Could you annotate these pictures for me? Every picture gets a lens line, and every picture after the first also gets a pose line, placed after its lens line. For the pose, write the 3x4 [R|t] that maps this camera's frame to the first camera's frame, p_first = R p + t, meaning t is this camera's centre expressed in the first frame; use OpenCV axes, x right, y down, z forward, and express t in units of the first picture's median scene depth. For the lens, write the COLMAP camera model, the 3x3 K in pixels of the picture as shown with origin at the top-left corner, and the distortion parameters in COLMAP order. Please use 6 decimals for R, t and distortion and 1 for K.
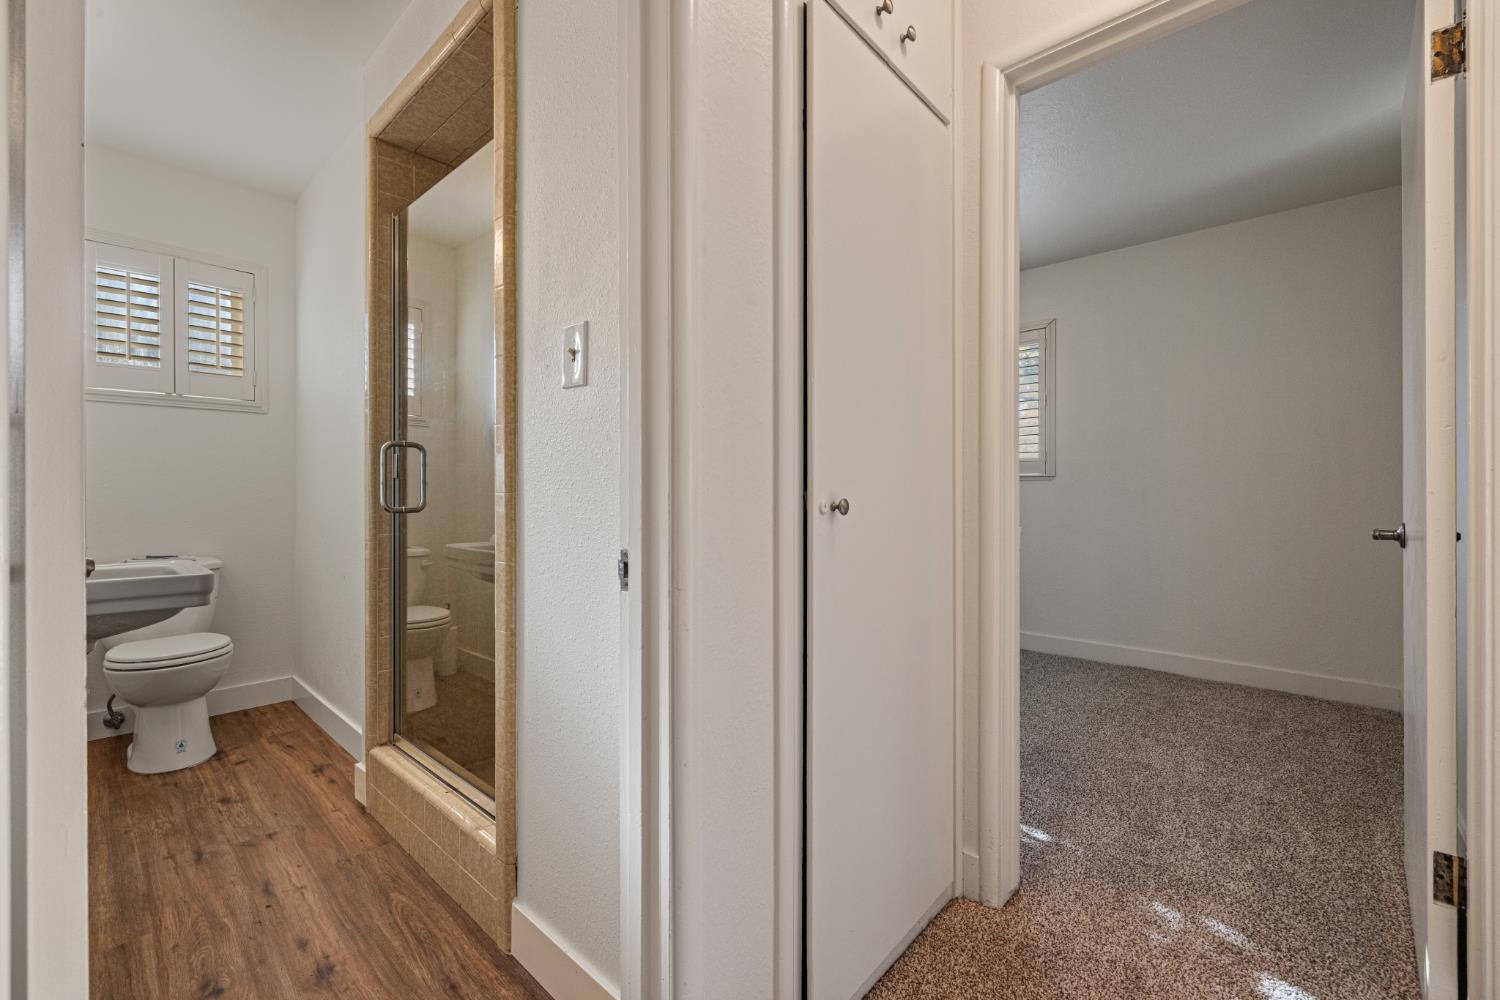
lens RADIAL K [[640.4, 0, 740.7], [0, 640.4, 487.8], [0, 0, 1]] dist [0.000037, 0.000807]
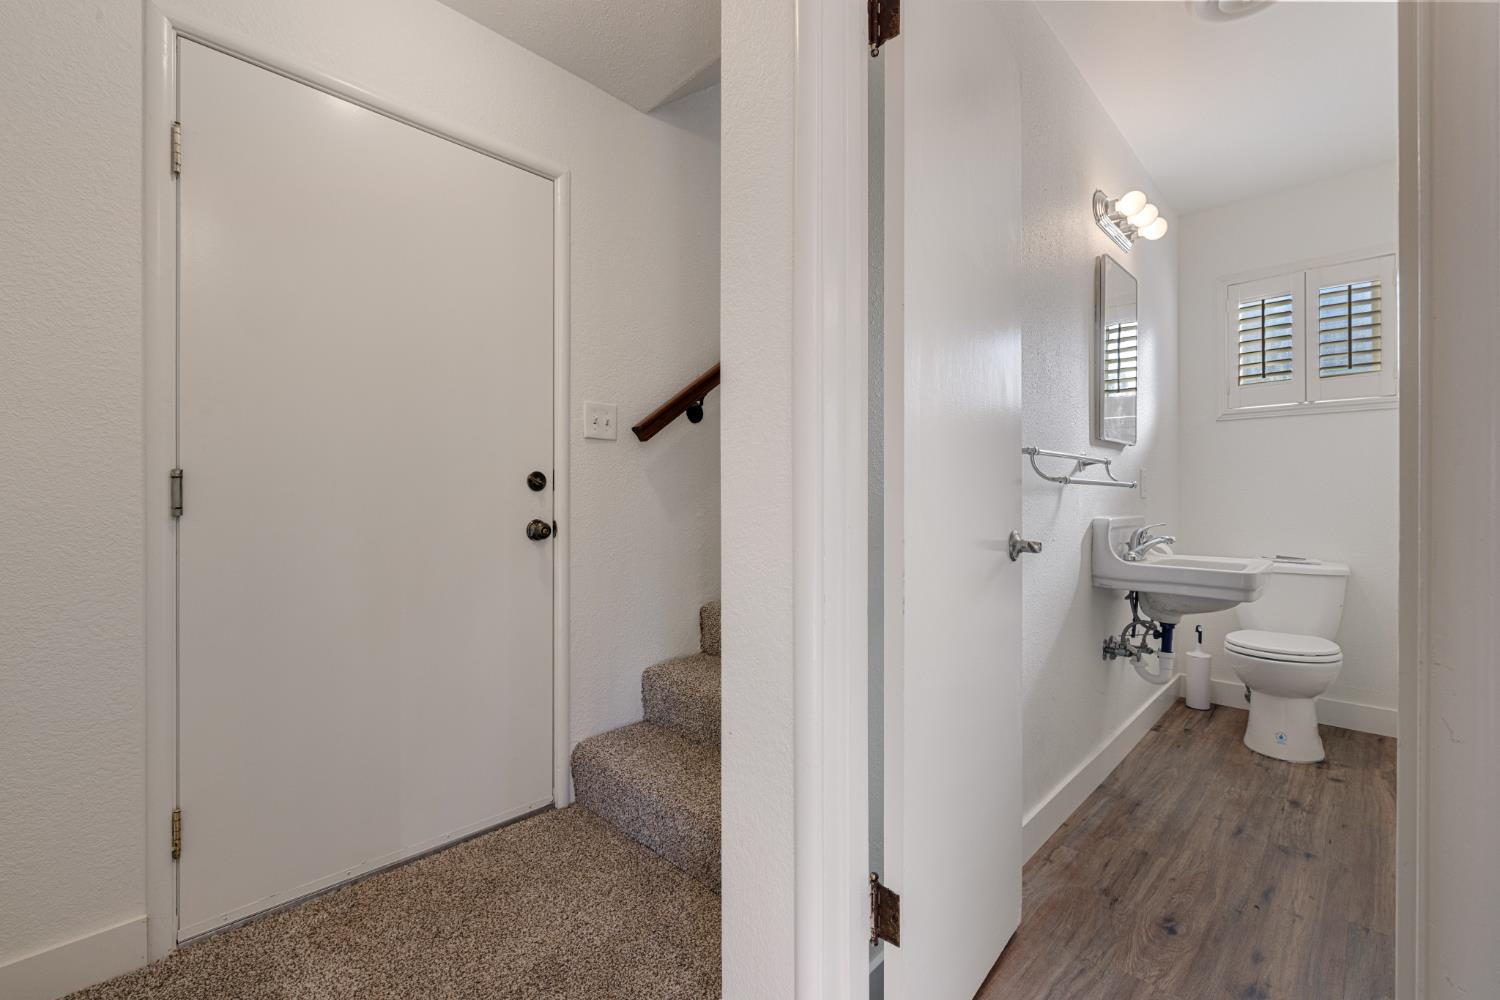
lens RADIAL K [[640.4, 0, 755.5], [0, 640.4, 494.1], [0, 0, 1]] dist [0.000037, 0.000807]
pose [[-0.044555, -0.005671, -0.998991, 0.350227], [0.004627, 0.999972, -0.005883, 0.007632], [0.998996, -0.004884, -0.044527, 0.296474]]
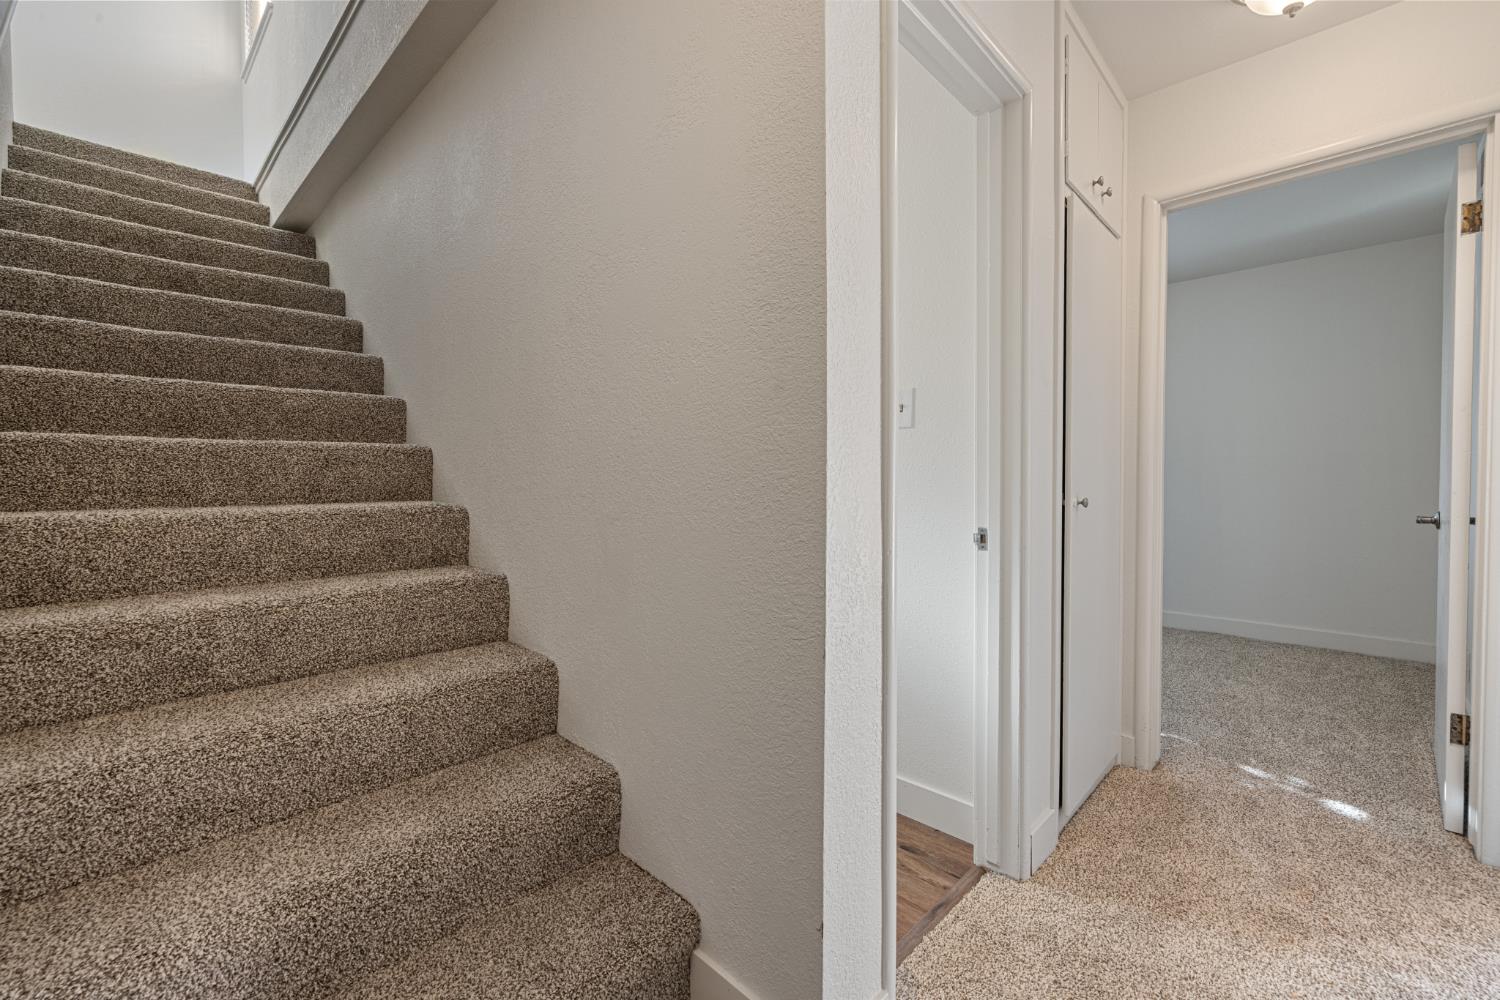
lens RADIAL K [[640.4, 0, 737.3], [0, 640.4, 491.1], [0, 0, 1]] dist [0.000037, 0.000807]
pose [[0.999332, -0.002152, -0.036474, -0.124178], [0.003039, 0.999701, 0.024268, -0.007914], [0.036411, -0.024363, 0.999040, -0.125988]]
